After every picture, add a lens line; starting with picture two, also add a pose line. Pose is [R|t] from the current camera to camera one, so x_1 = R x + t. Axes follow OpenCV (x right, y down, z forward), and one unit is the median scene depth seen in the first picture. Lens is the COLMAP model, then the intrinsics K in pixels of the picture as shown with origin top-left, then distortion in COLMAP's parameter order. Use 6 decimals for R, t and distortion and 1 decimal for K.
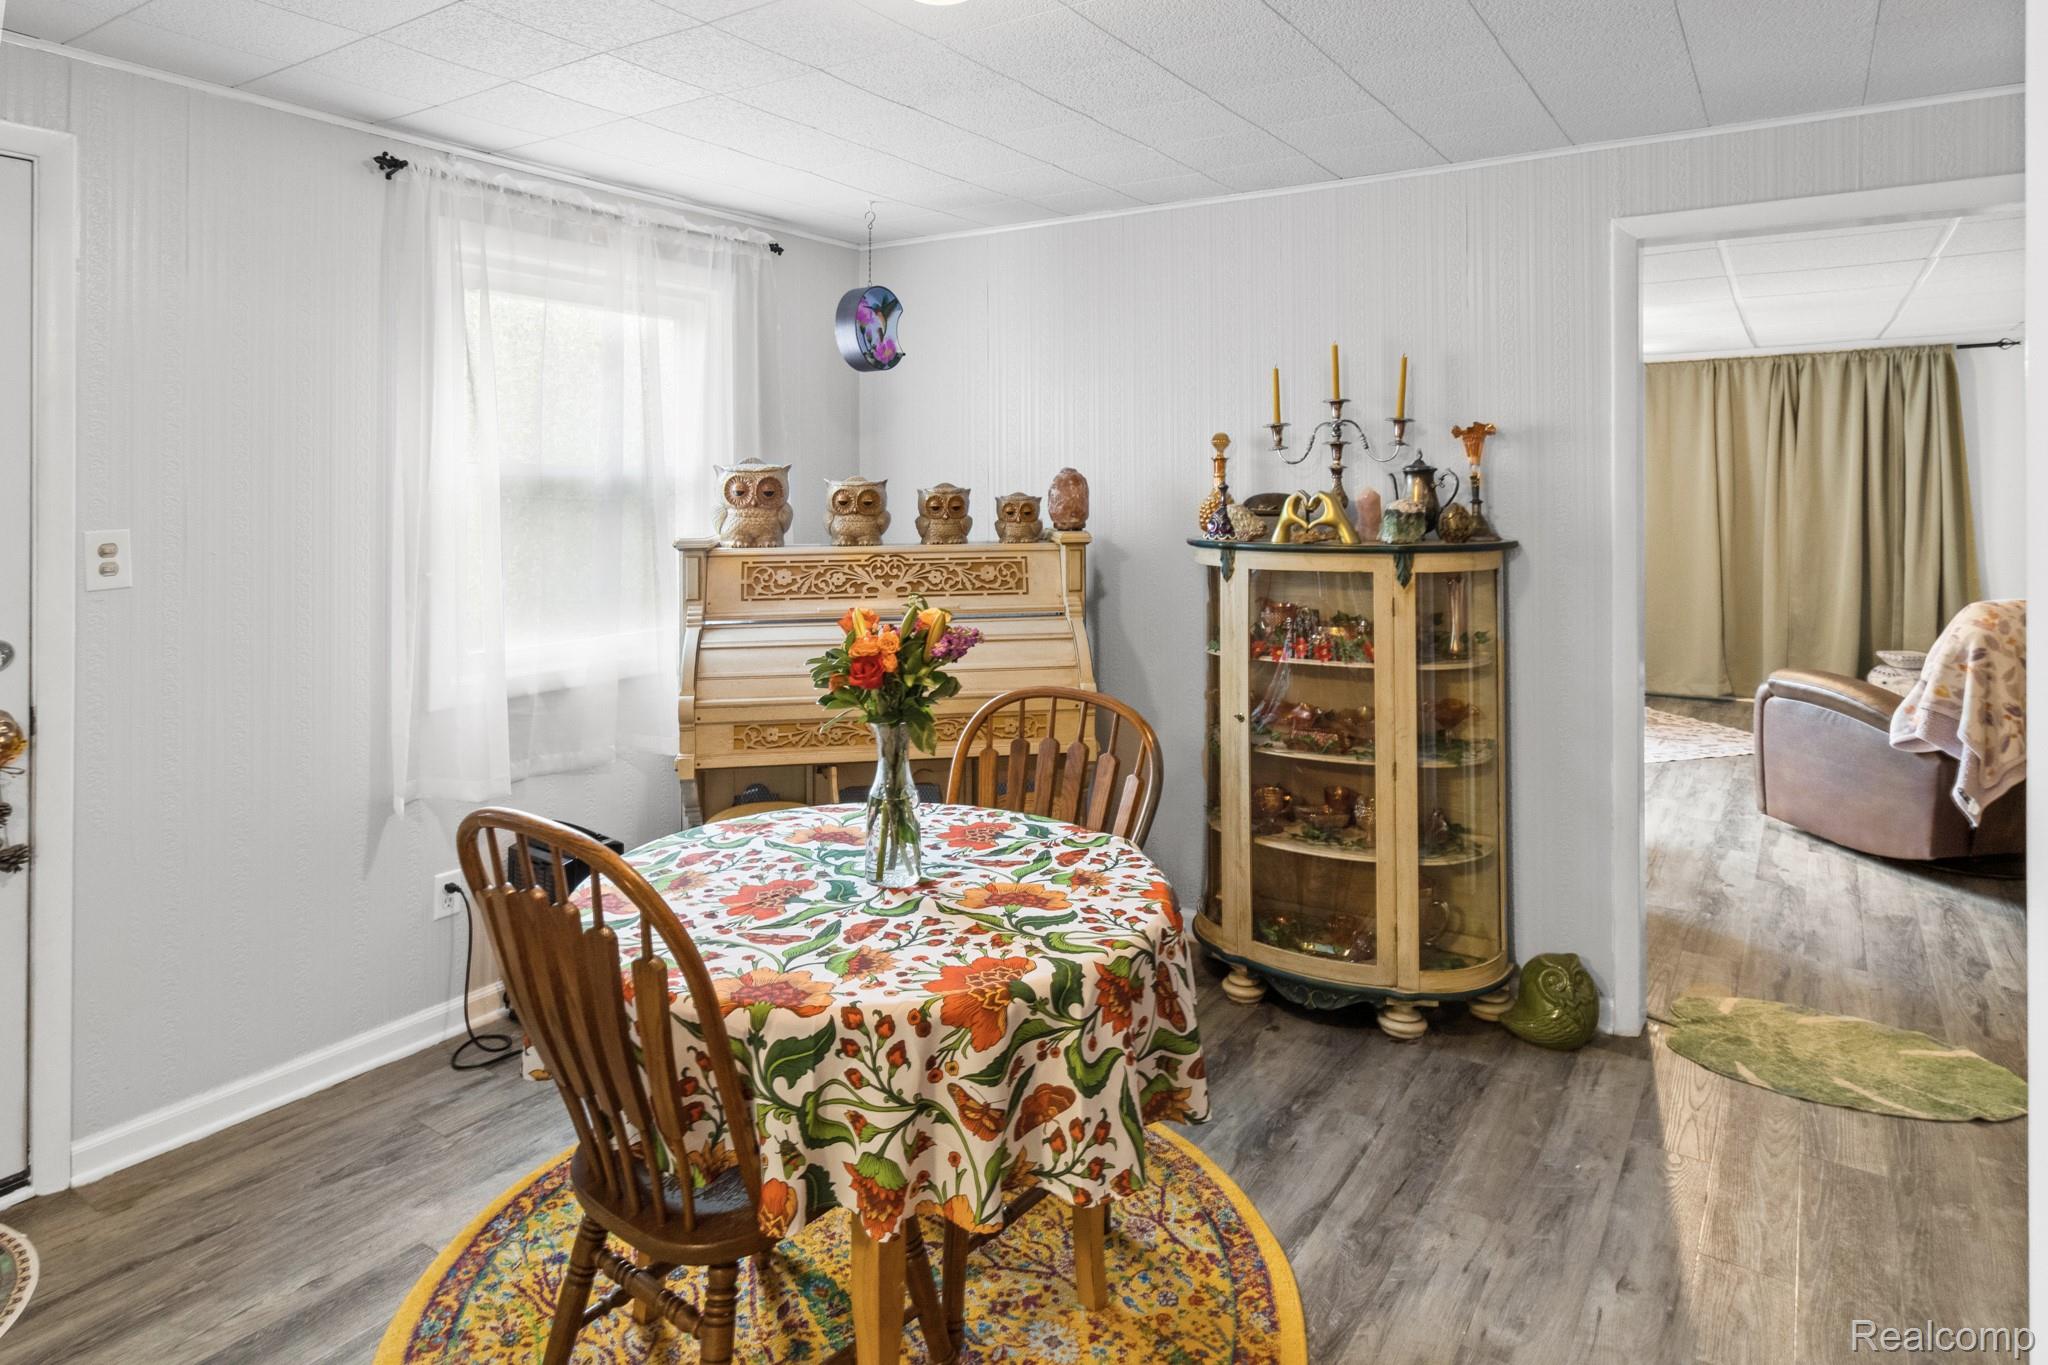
lens RADIAL K [[1187.8, 0, 1061.3], [0, 1187.8, 482.3], [0, 0, 1]] dist [-0.002346, 0.000061]
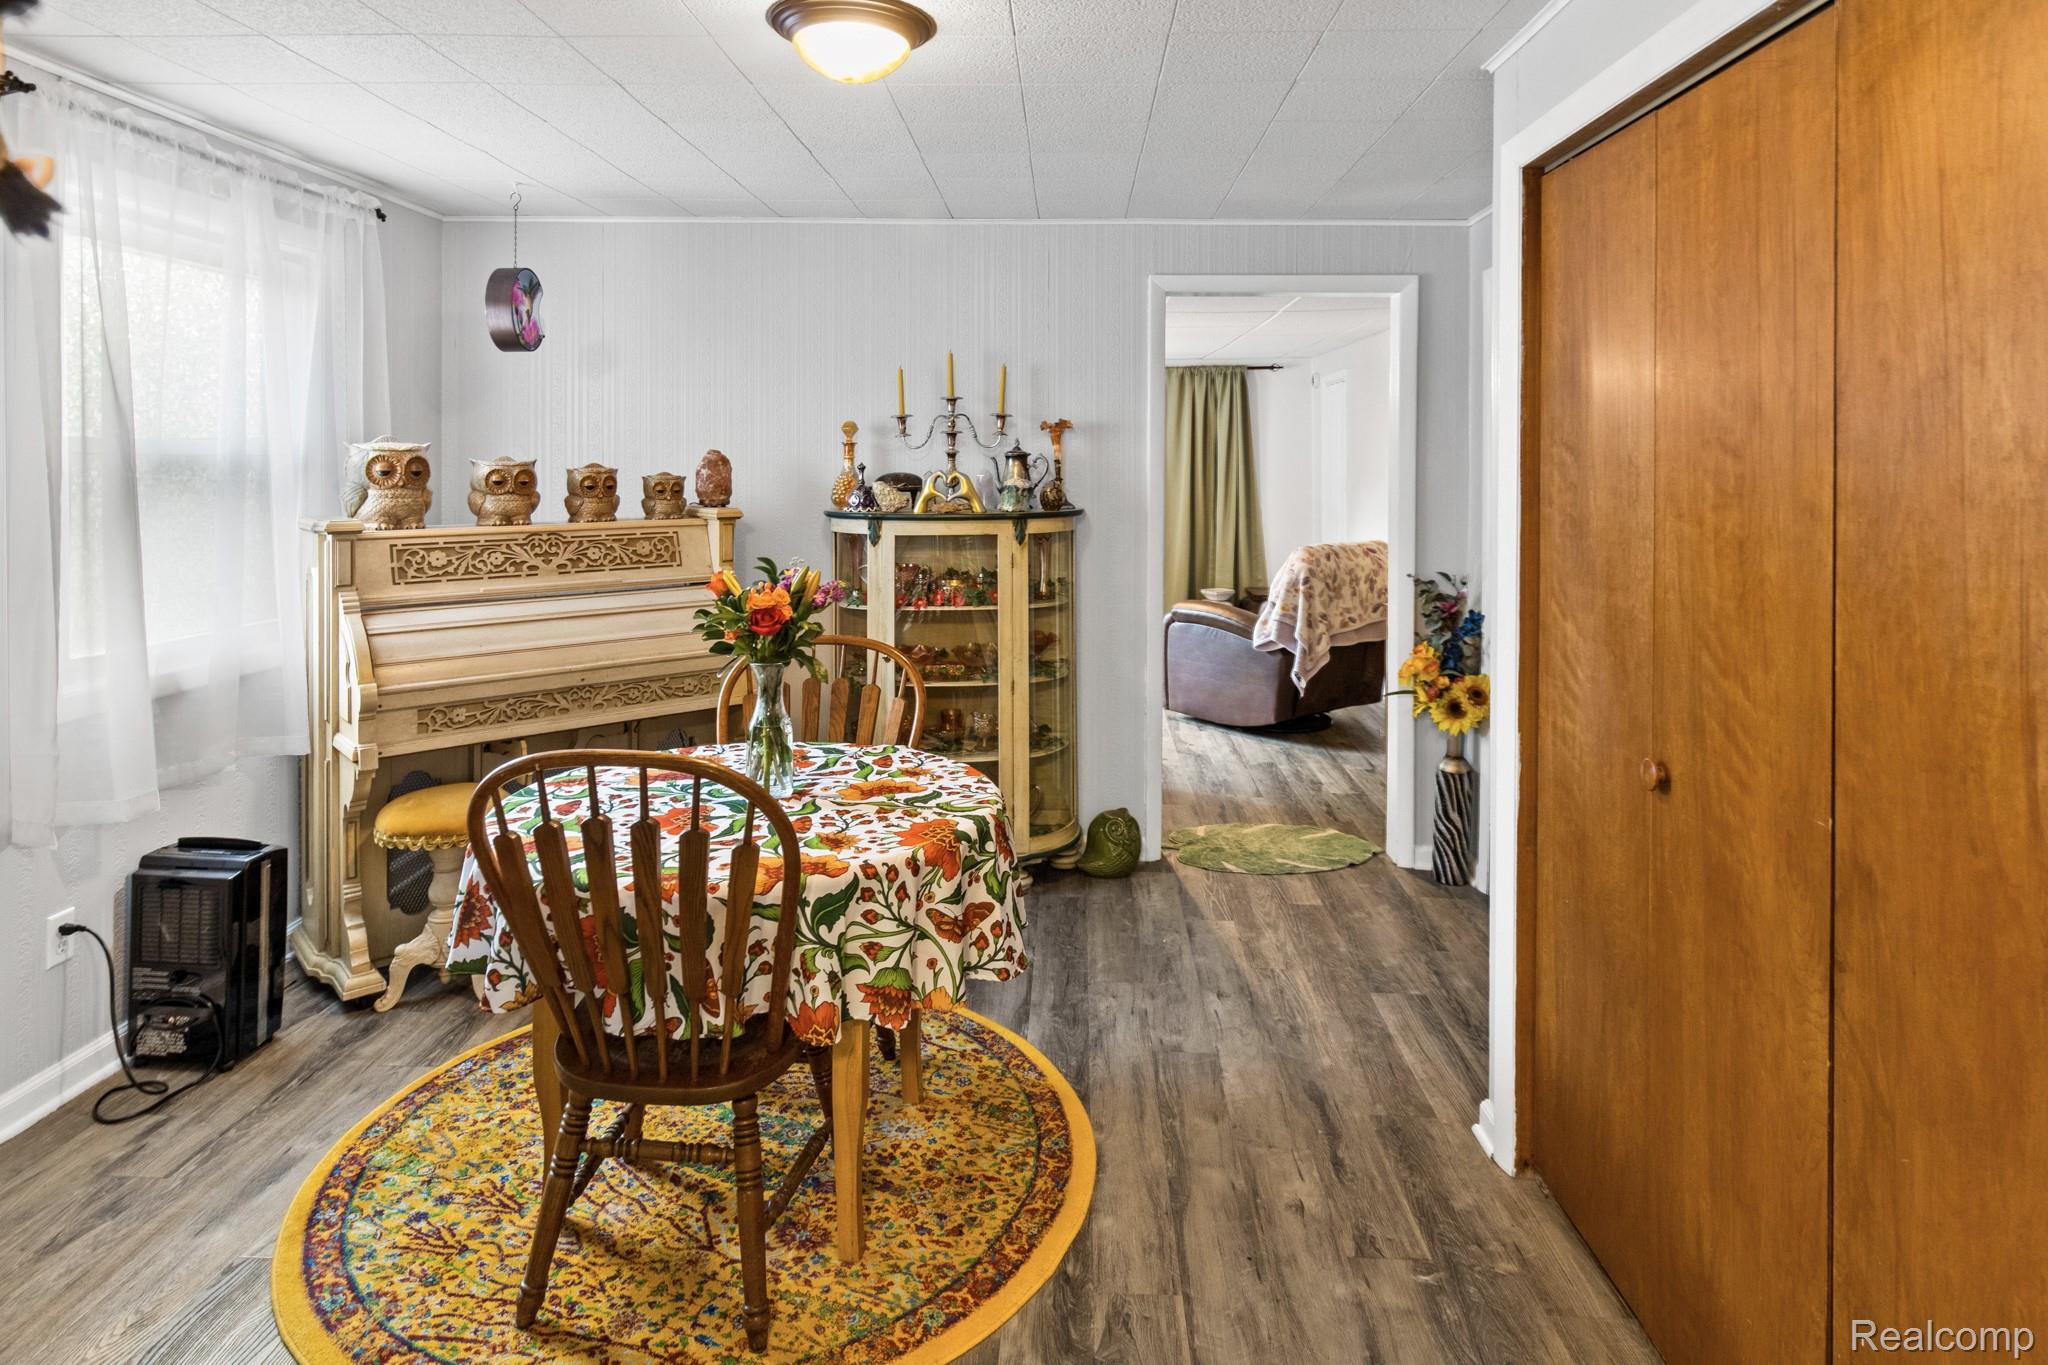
lens RADIAL K [[1159.8, 0, 1084.0], [0, 1159.8, 479.7], [0, 0, 1]] dist [-0.004744, 0.000184]
pose [[0.842215, -0.003591, 0.539129, -0.322331], [-0.004264, 0.999902, 0.013321, -0.000421], [-0.539124, -0.013518, 0.842118, -0.098852]]
